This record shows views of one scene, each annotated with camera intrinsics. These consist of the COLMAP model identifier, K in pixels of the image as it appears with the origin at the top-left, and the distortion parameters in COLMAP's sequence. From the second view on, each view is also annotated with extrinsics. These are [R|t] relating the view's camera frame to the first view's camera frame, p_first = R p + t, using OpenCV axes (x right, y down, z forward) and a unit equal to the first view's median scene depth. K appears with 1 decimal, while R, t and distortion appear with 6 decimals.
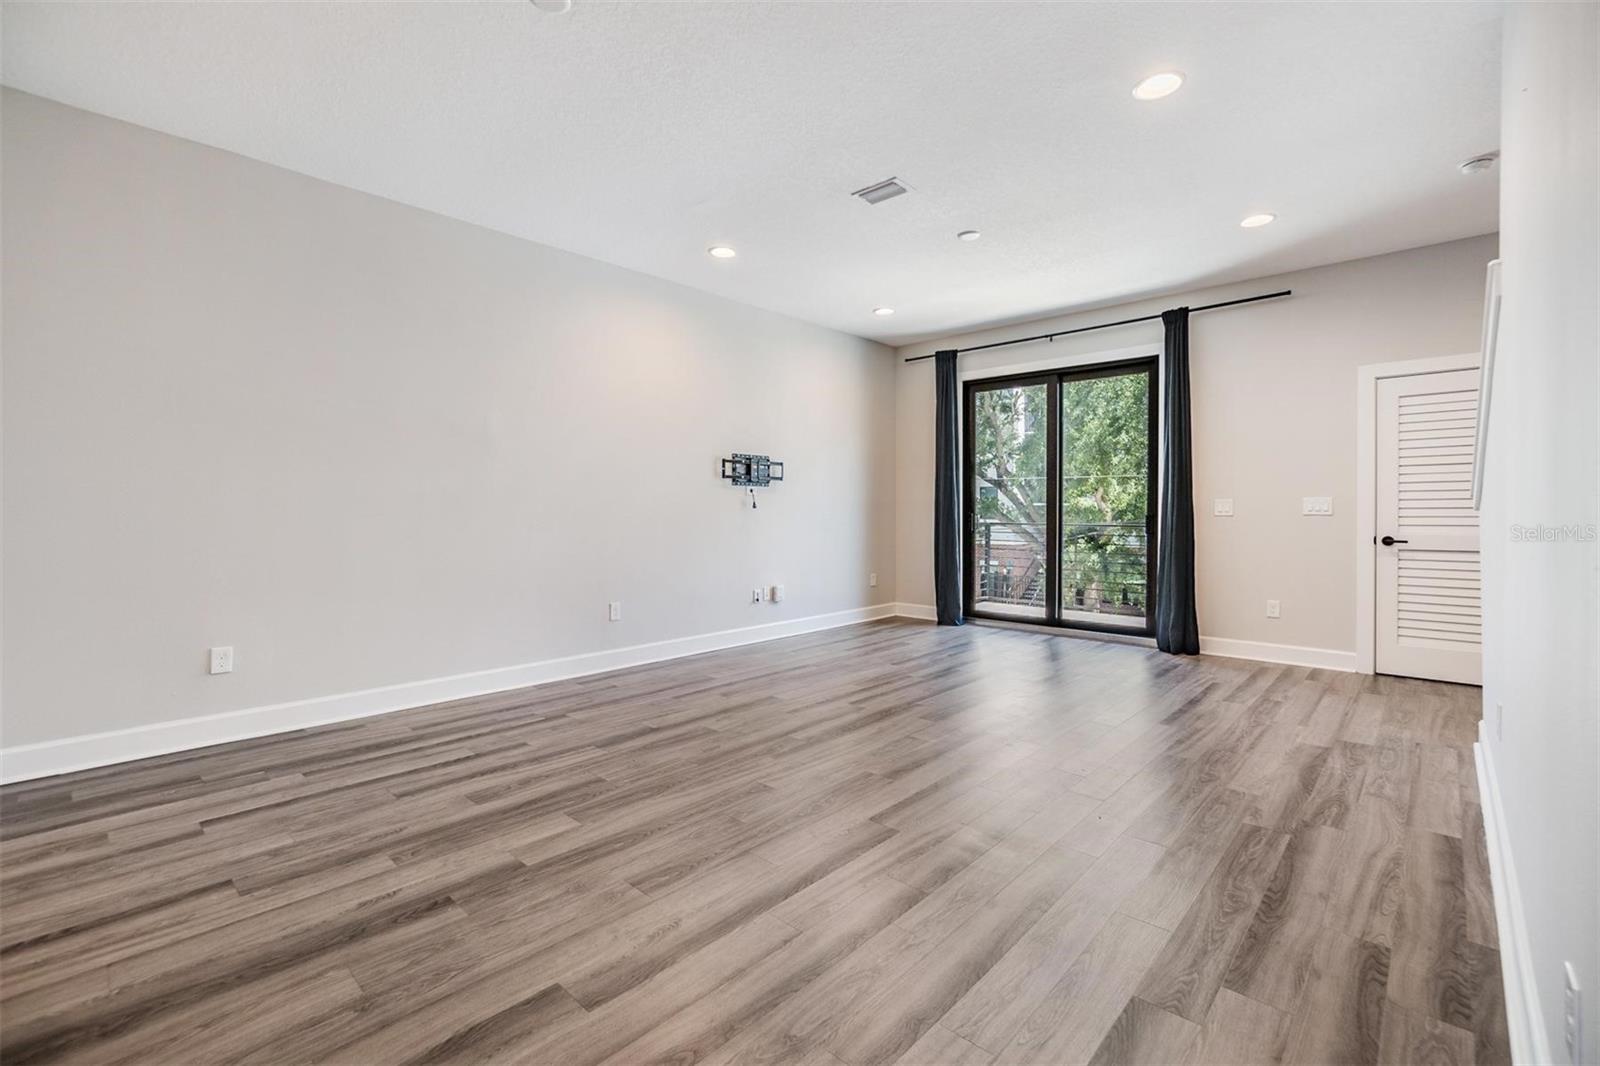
lens RADIAL K [[696.3, 0, 794.1], [0, 696.3, 516.9], [0, 0, 1]] dist [-0.002231, 0.000178]
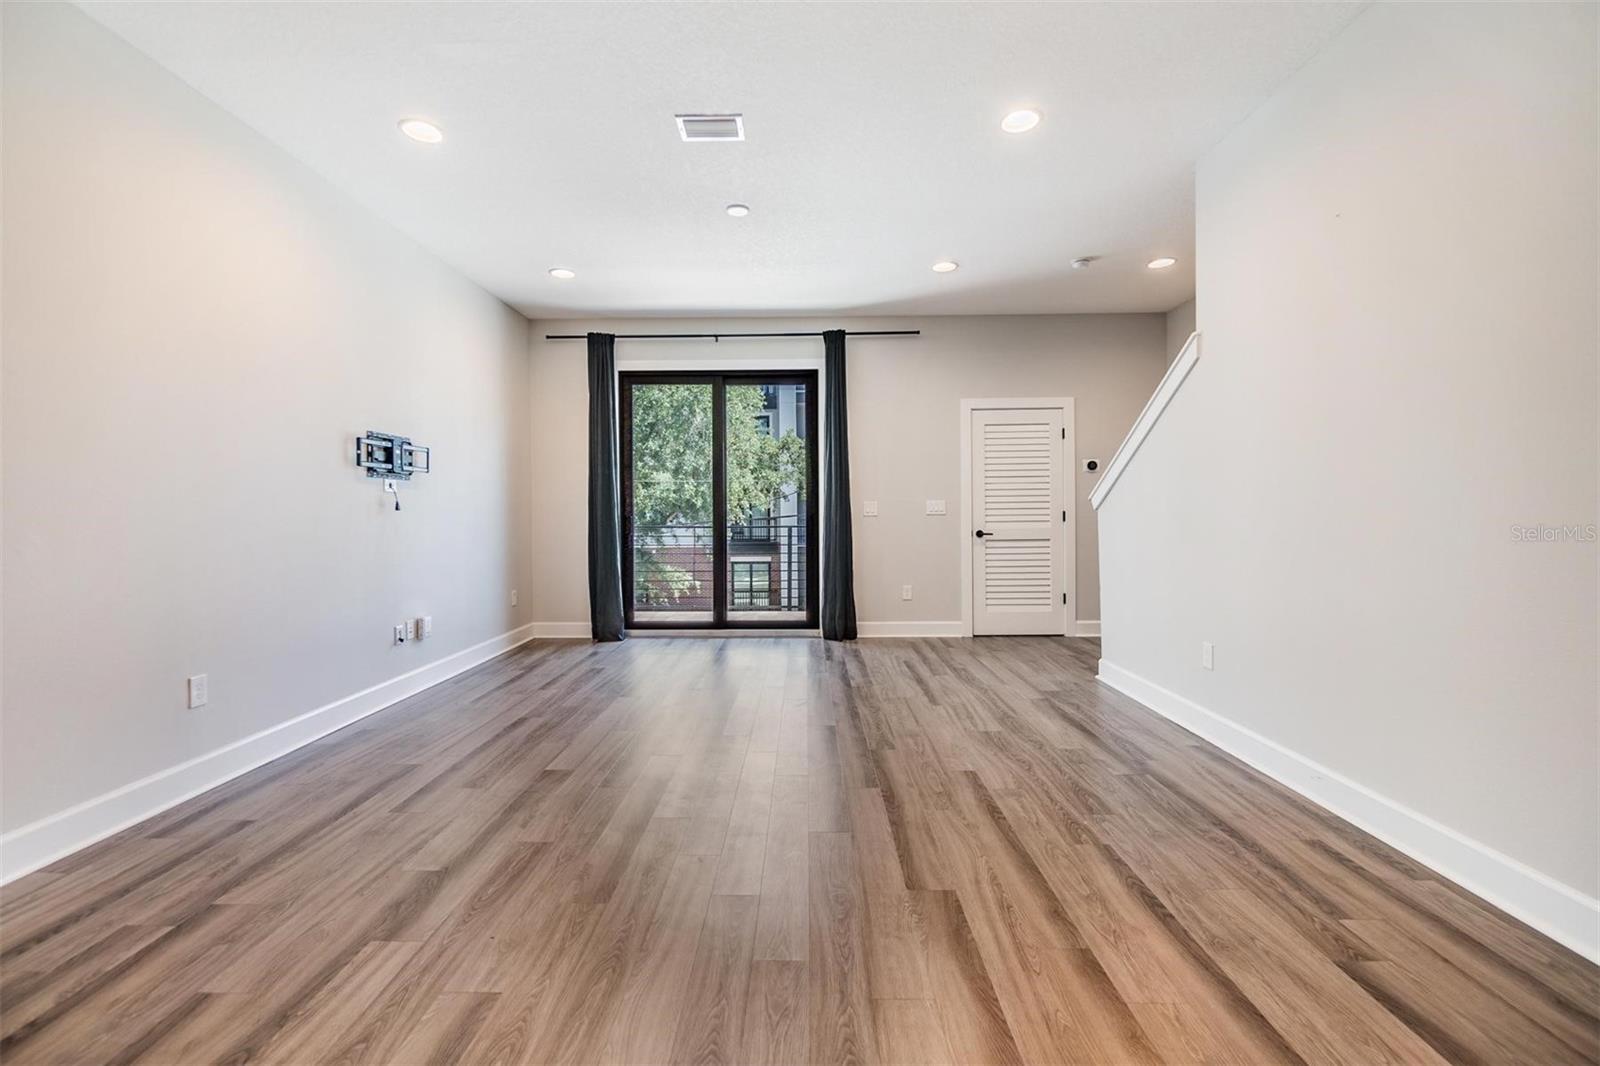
lens RADIAL K [[692.3, 0, 795.2], [0, 692.3, 518.9], [0, 0, 1]] dist [-0.004279, -0.000268]
pose [[0.743013, -0.010349, 0.669197, -0.236887], [0.012525, 0.999920, 0.001557, -0.000141], [-0.669160, 0.007225, 0.743084, 0.219071]]
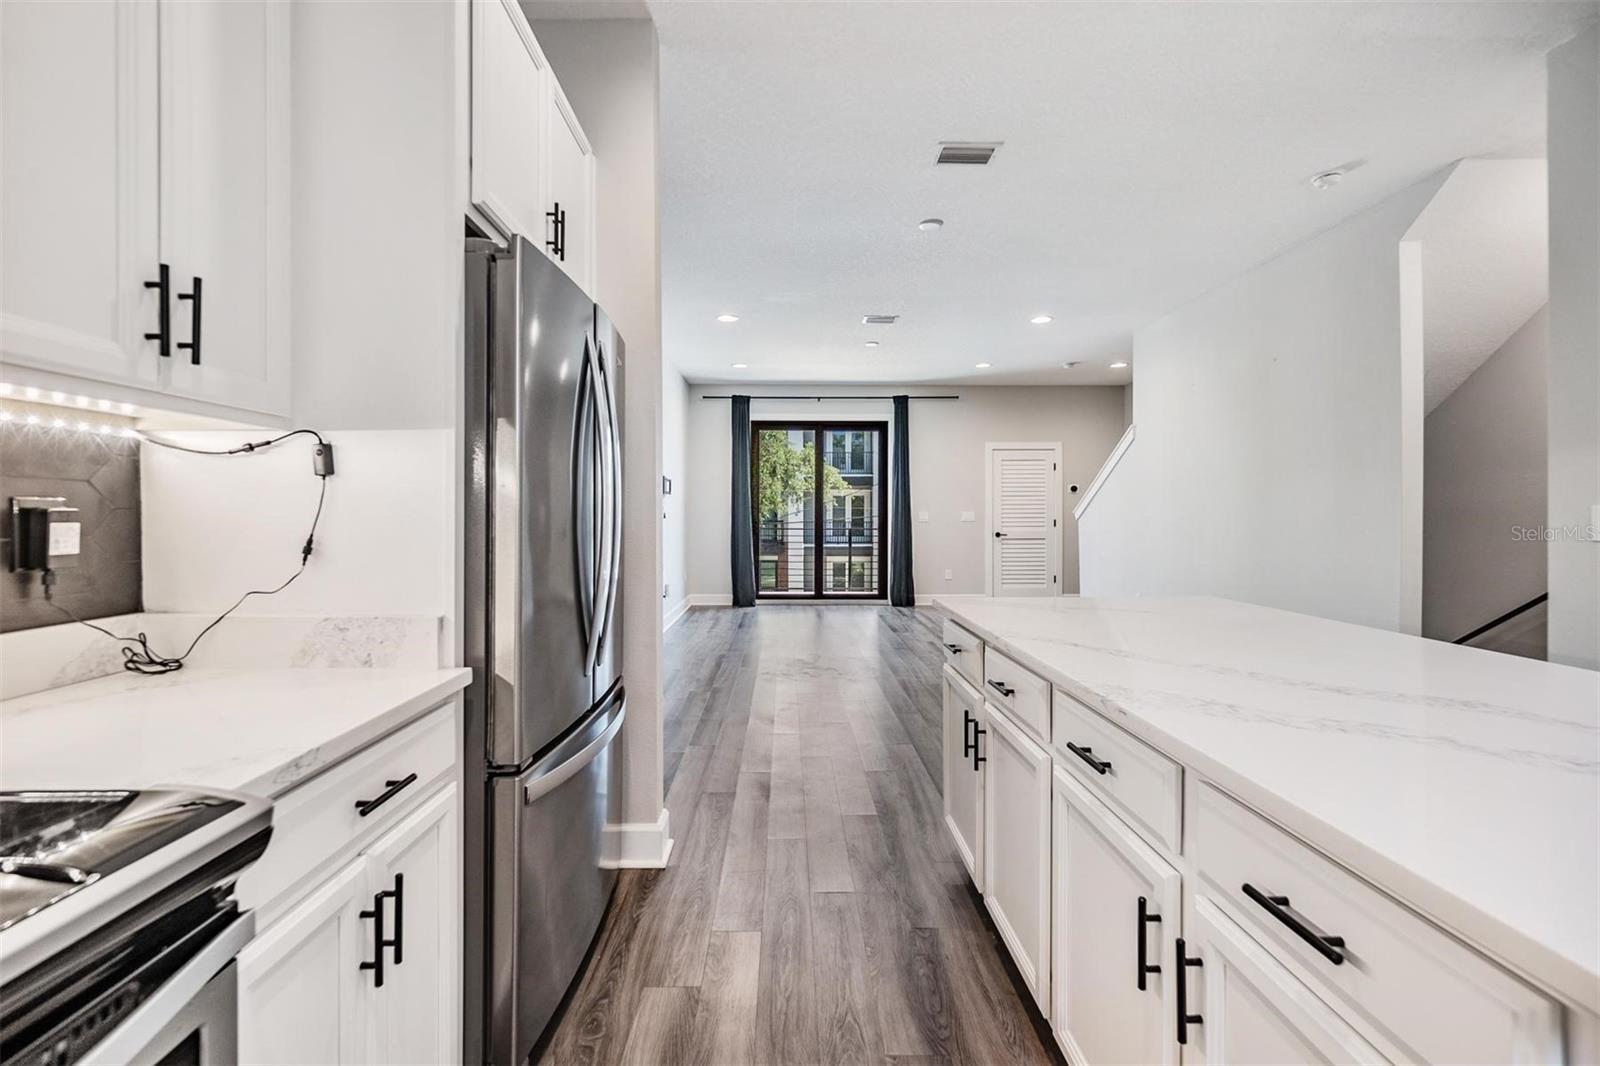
lens RADIAL K [[696.3, 0, 794.1], [0, 696.3, 516.9], [0, 0, 1]] dist [-0.002231, 0.000178]
pose [[0.722256, -0.001928, 0.691623, -0.747254], [0.006119, 0.999975, -0.003603, -0.009493], [-0.691599, 0.006834, 0.722249, -0.002429]]
